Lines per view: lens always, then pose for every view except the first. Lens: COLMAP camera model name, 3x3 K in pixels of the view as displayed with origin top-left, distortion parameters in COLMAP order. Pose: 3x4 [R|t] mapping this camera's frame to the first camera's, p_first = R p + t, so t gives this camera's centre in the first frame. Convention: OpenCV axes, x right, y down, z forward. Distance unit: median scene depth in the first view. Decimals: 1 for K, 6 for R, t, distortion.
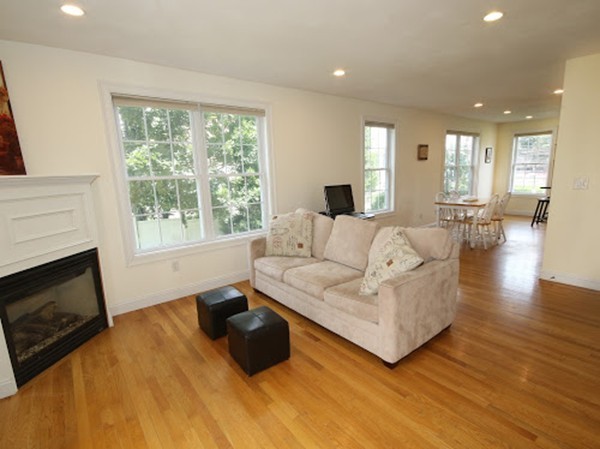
lens RADIAL K [[308.9, 0, 297.2], [0, 308.9, 225.5], [0, 0, 1]] dist [0.008345, 0.000998]
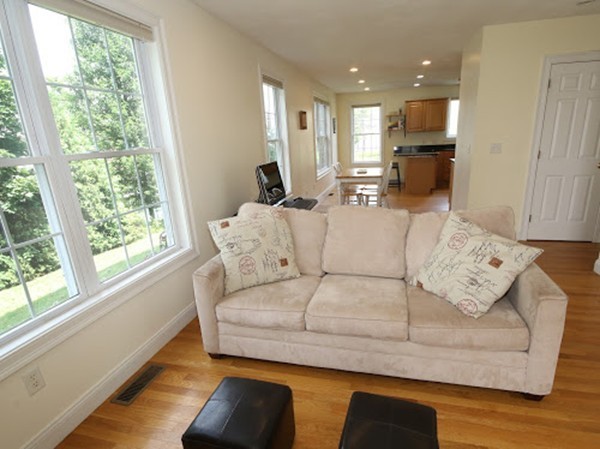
lens RADIAL K [[334.4, 0, 303.6], [0, 334.4, 230.9], [0, 0, 1]] dist [0.005900, 0.002634]
pose [[0.791629, -0.174758, 0.585477, -0.340780], [0.132637, 0.984525, 0.114530, -0.069339], [-0.596432, -0.013009, 0.802558, 0.426693]]
